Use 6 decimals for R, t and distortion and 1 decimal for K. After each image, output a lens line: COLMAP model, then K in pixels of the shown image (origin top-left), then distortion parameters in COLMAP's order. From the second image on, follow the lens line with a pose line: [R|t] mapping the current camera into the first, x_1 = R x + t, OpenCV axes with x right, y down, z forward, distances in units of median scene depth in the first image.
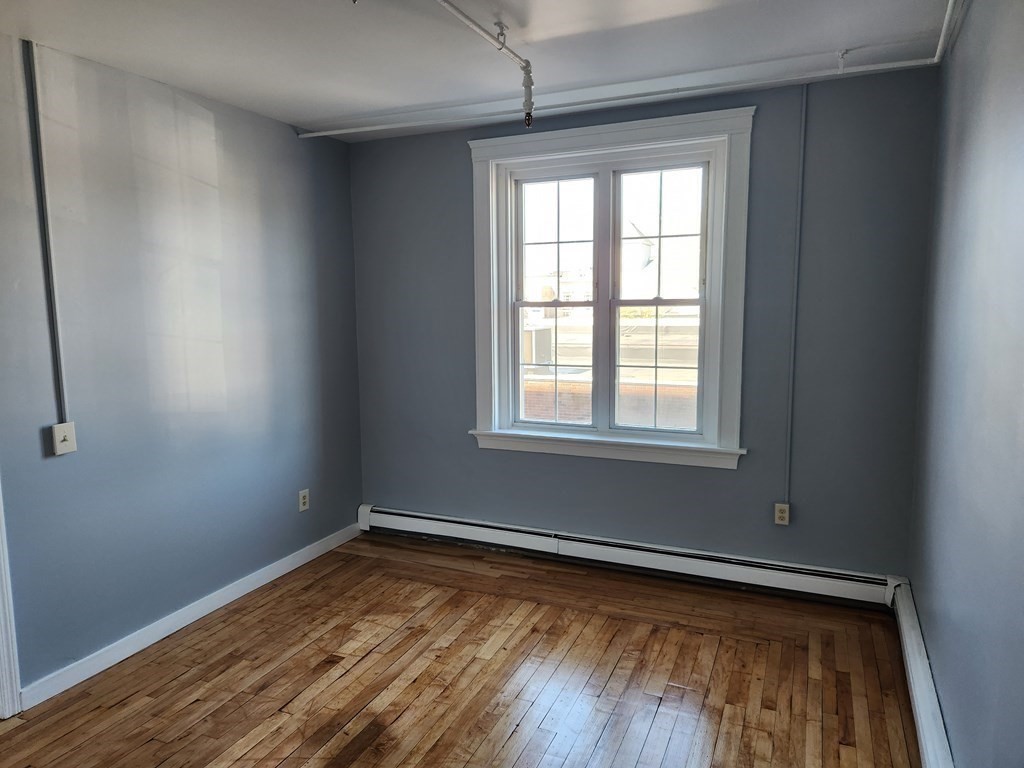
lens RADIAL K [[682.6, 0, 510.9], [0, 682.6, 384.9], [0, 0, 1]] dist [0.038807, -0.006143]
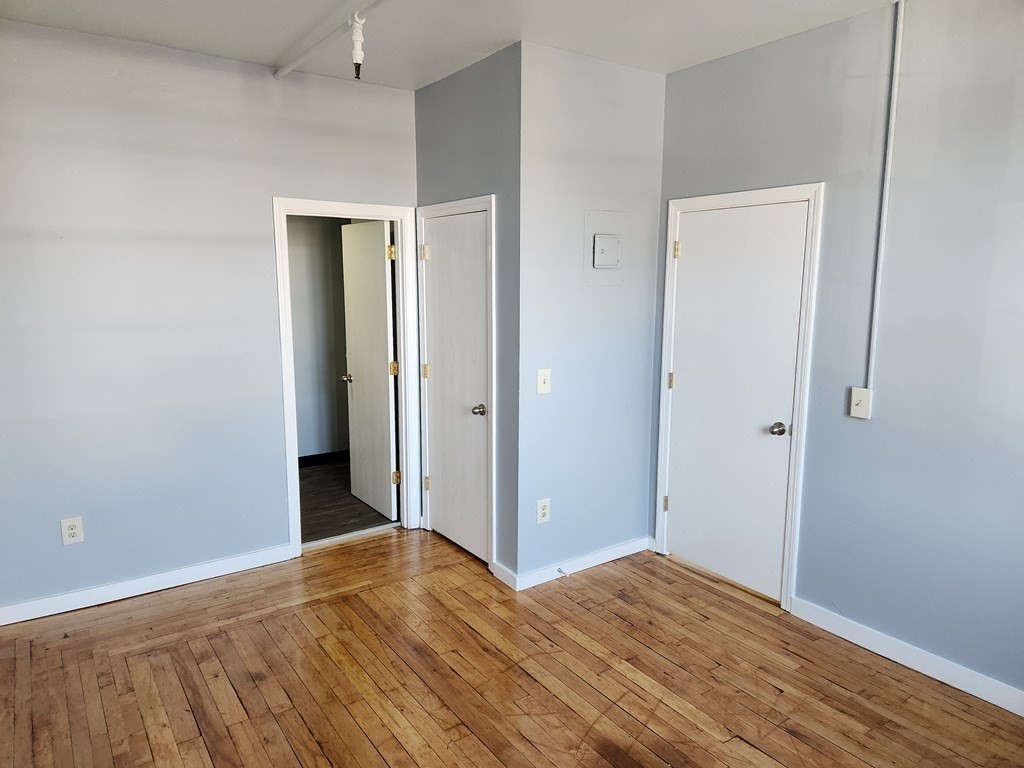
lens RADIAL K [[682.6, 0, 510.5], [0, 682.6, 384.2], [0, 0, 1]] dist [0.038807, -0.006143]
pose [[-0.523306, 0.137738, -0.840940, 0.476818], [-0.101656, 0.969713, 0.222089, -0.123333], [0.846060, 0.201707, -0.493454, 1.068241]]
